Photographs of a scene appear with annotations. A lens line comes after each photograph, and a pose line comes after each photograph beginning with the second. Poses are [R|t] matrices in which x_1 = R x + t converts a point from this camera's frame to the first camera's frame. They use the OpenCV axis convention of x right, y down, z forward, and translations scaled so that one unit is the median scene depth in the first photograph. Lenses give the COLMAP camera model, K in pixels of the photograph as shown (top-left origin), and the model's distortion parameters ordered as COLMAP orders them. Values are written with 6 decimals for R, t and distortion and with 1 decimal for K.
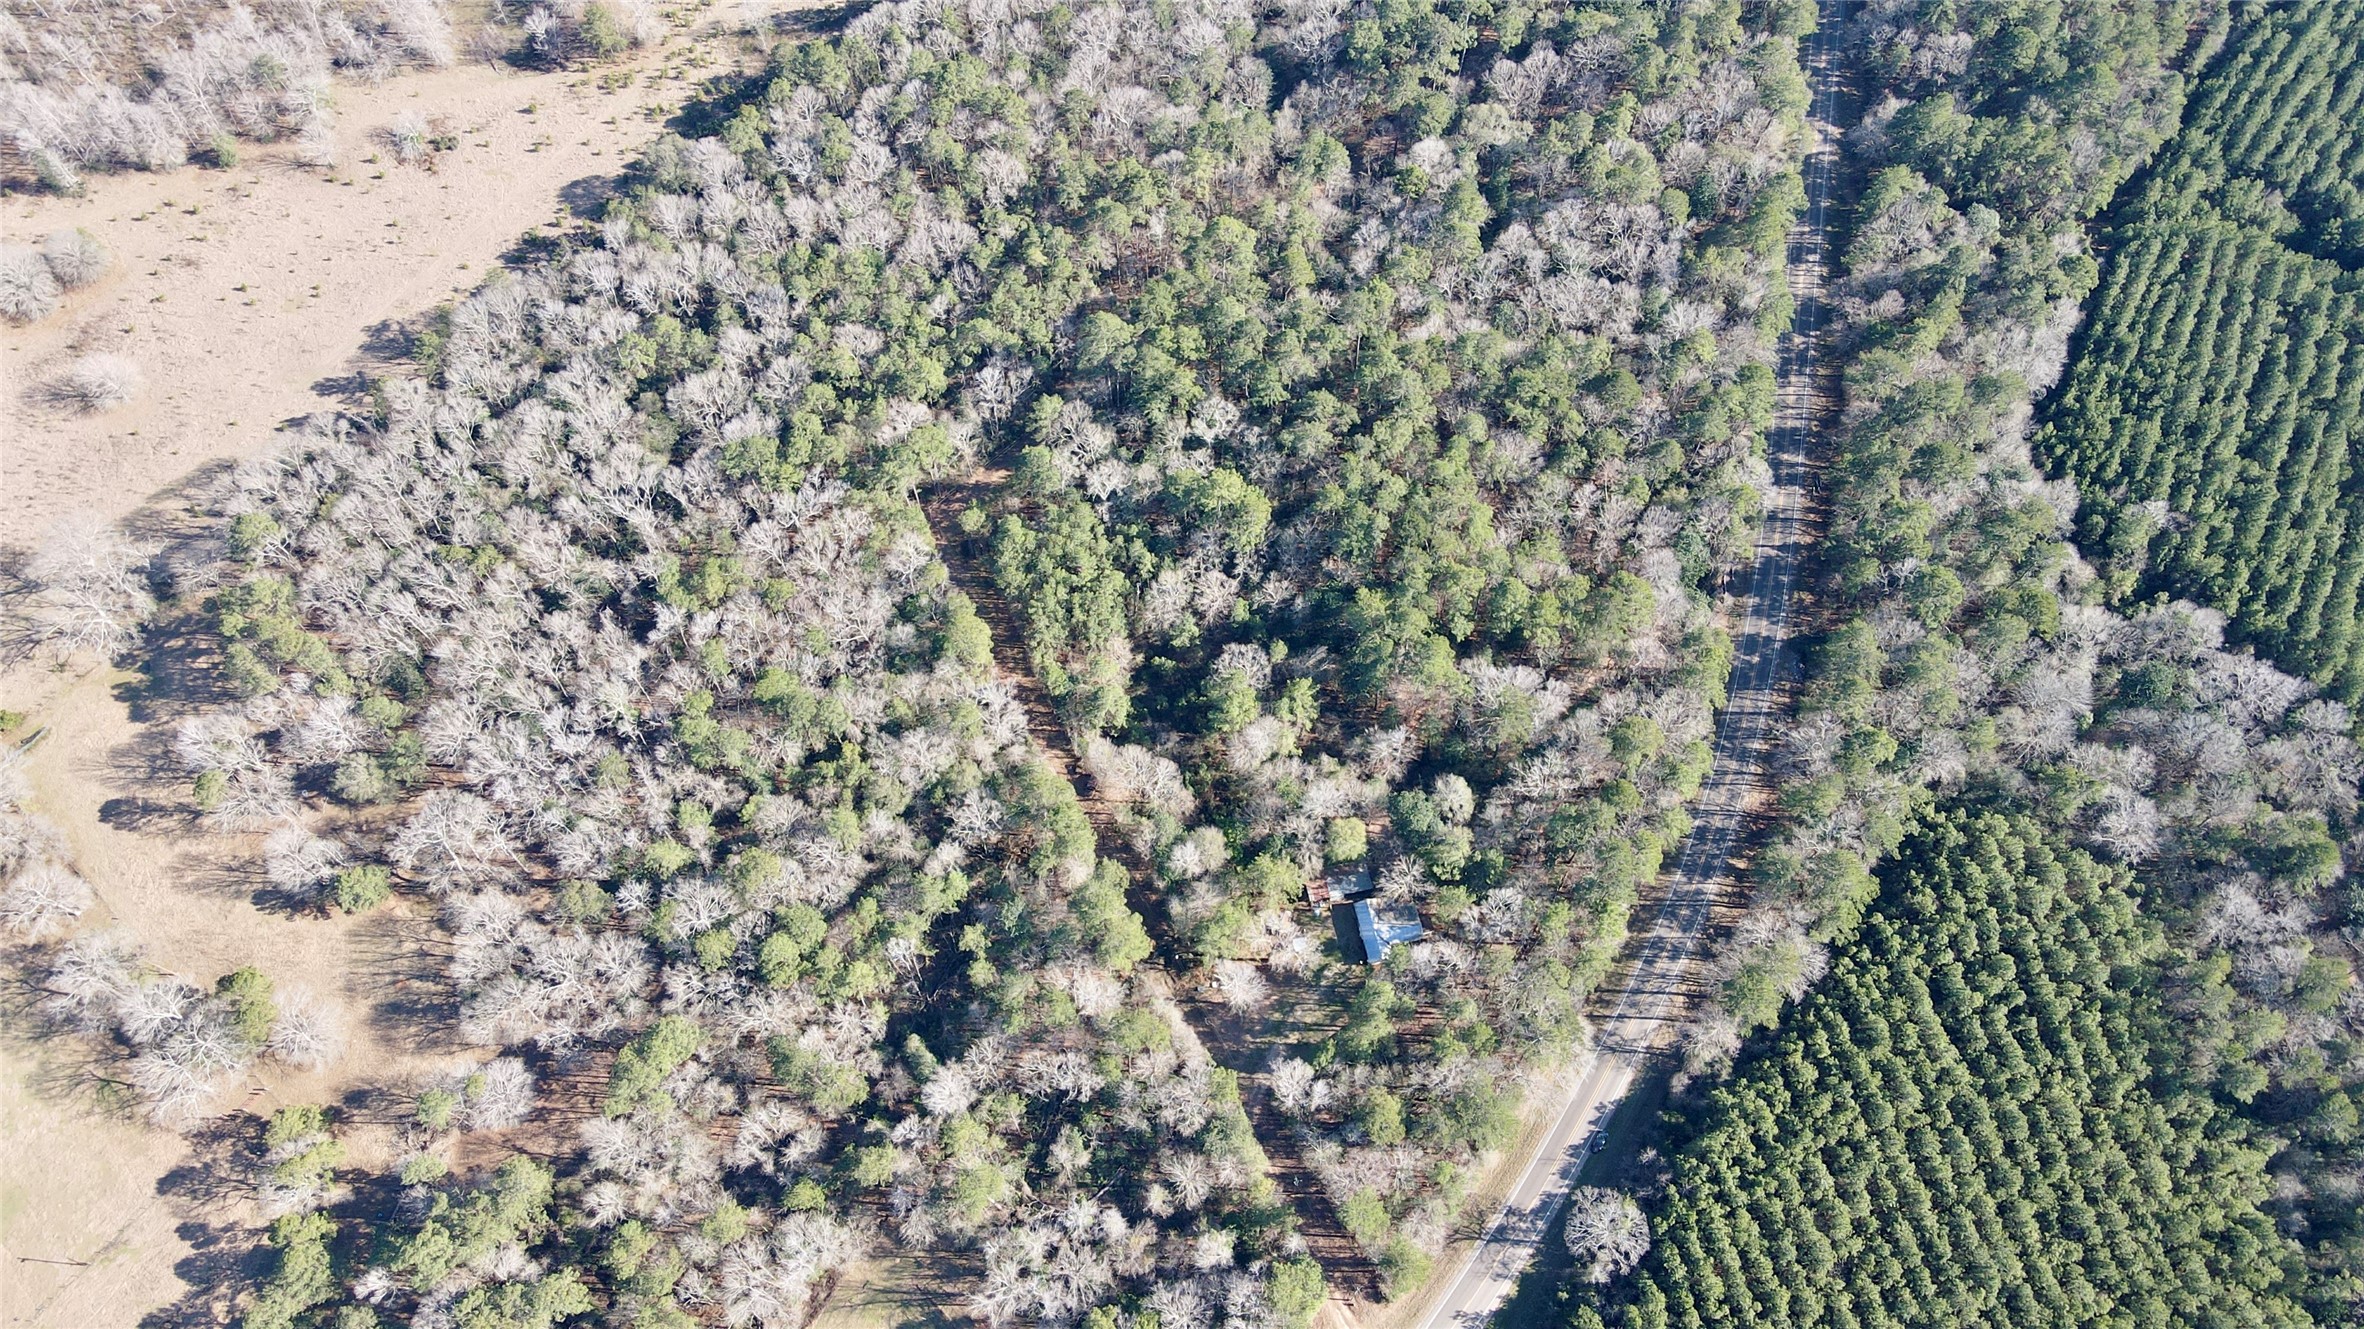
lens RADIAL K [[1740.0, 0, 1182.5], [0, 1740.0, 675.6], [0, 0, 1]] dist [0.006972, 0.019193]
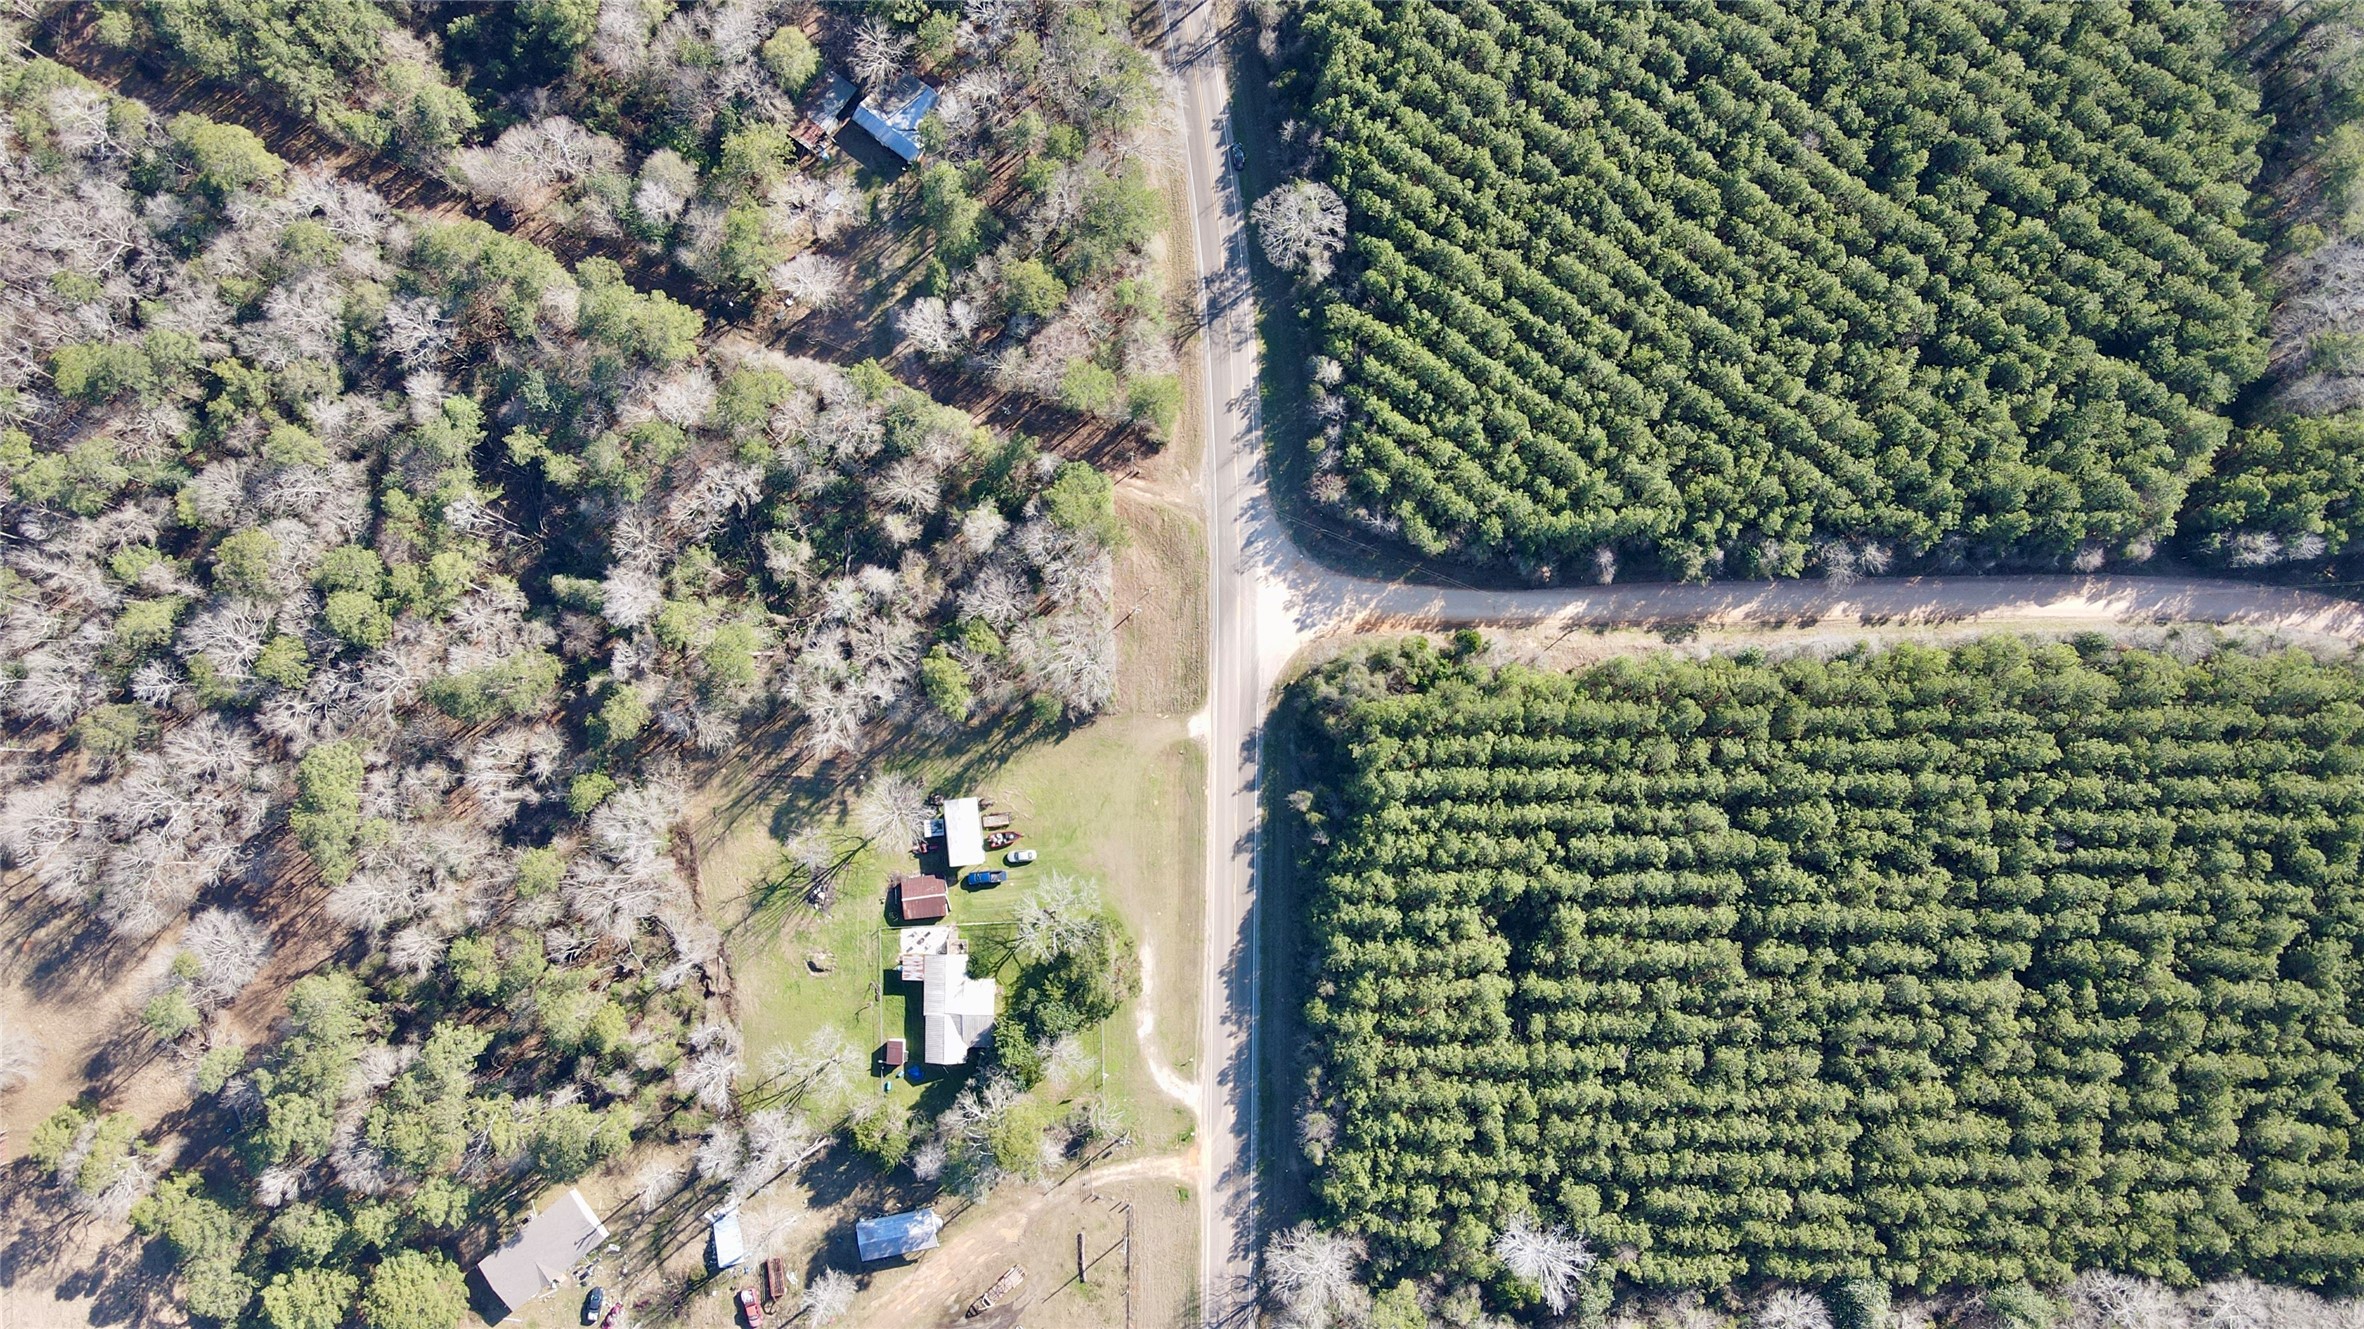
lens RADIAL K [[1740.0, 0, 1188.5], [0, 1740.0, 669.5], [0, 0, 1]] dist [0.006972, 0.019193]
pose [[0.749903, -0.659360, 0.053765, 0.000676], [0.583192, 0.697261, 0.416789, 0.061029], [-0.312302, -0.281196, 0.907412, 0.120782]]
